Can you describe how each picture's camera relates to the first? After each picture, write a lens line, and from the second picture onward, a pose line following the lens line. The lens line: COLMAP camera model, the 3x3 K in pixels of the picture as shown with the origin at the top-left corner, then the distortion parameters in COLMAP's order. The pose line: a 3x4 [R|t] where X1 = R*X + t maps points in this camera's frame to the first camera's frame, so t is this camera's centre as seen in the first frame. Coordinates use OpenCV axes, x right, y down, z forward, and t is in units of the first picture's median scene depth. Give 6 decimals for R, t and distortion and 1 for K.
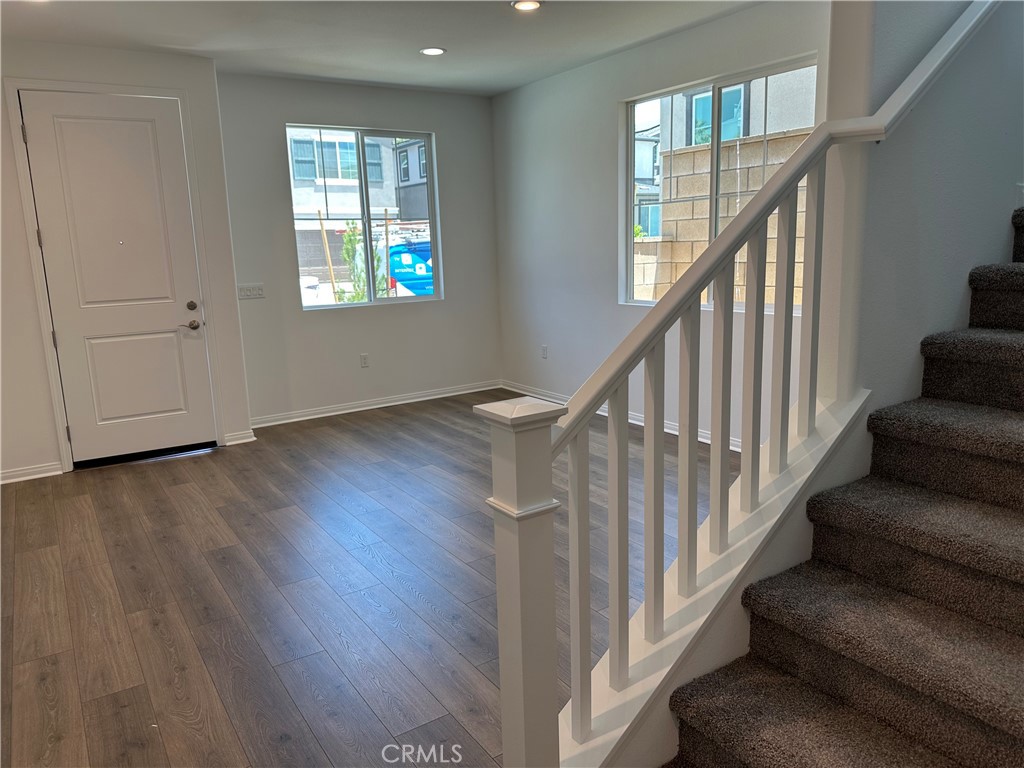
lens RADIAL K [[717.3, 0, 512.0], [0, 717.3, 384.0], [0, 0, 1]] dist [-0.002380, 0.002444]
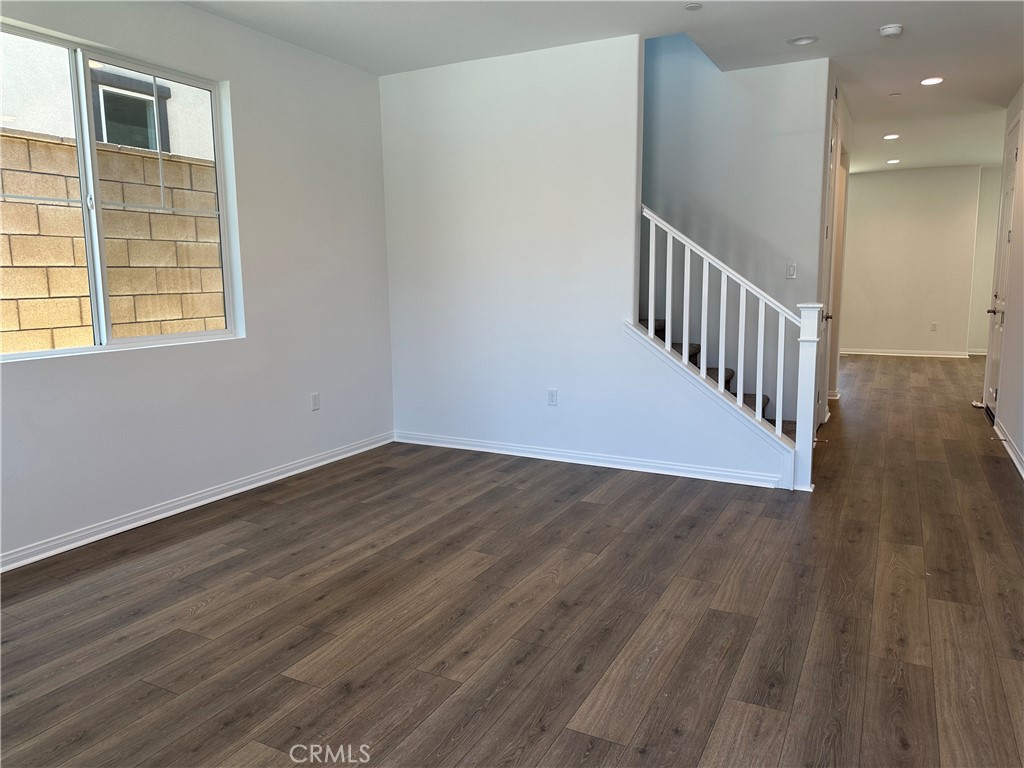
lens RADIAL K [[717.3, 0, 512.0], [0, 717.3, 384.0], [0, 0, 1]] dist [-0.002380, 0.002444]
pose [[-0.464053, -0.100419, 0.880097, -0.975861], [0.202338, 0.955269, 0.215684, -0.252867], [-0.862388, 0.278166, -0.422977, 1.623480]]
